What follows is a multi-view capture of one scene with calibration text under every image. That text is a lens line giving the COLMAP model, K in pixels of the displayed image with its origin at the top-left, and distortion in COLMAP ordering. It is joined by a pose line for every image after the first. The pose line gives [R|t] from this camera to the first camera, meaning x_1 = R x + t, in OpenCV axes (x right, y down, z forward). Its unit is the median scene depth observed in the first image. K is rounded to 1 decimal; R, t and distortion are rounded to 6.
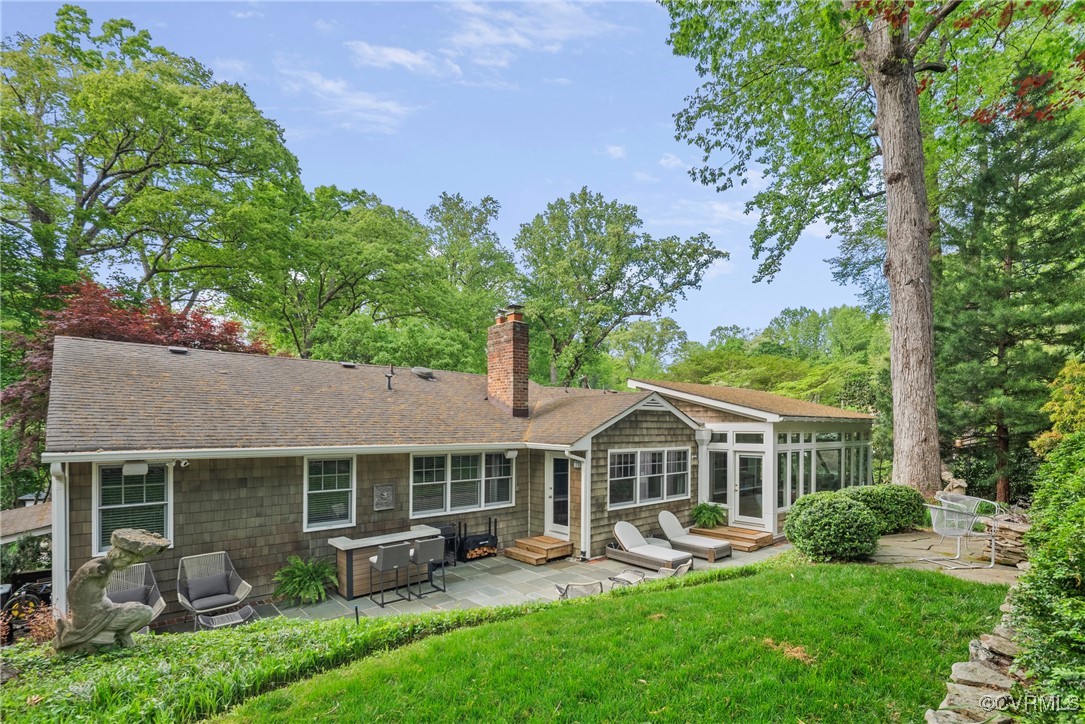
lens RADIAL K [[525.0, 0, 562.3], [0, 525.0, 425.7], [0, 0, 1]] dist [0.002756, 0.000297]
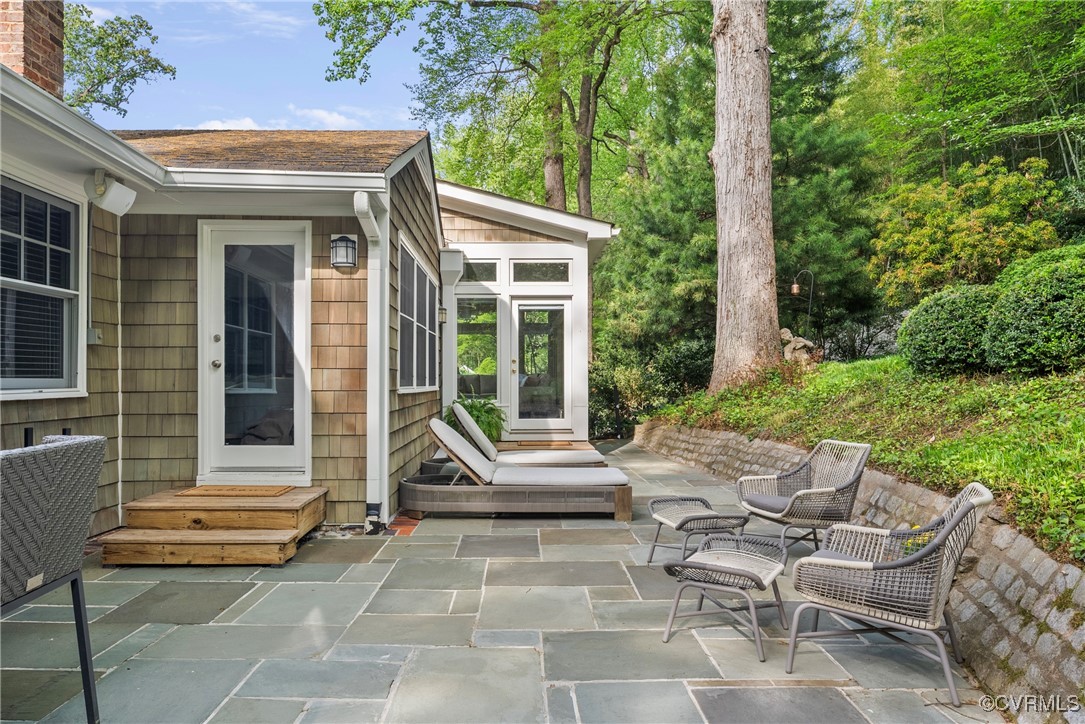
lens RADIAL K [[740.4, 0, 539.1], [0, 740.4, 363.3], [0, 0, 1]] dist [0.013735, 0.003083]
pose [[0.665961, 0.010181, 0.745917, -0.246341], [0.001534, 0.999886, -0.015018, 0.150794], [-0.745985, 0.011146, 0.665870, 0.580204]]
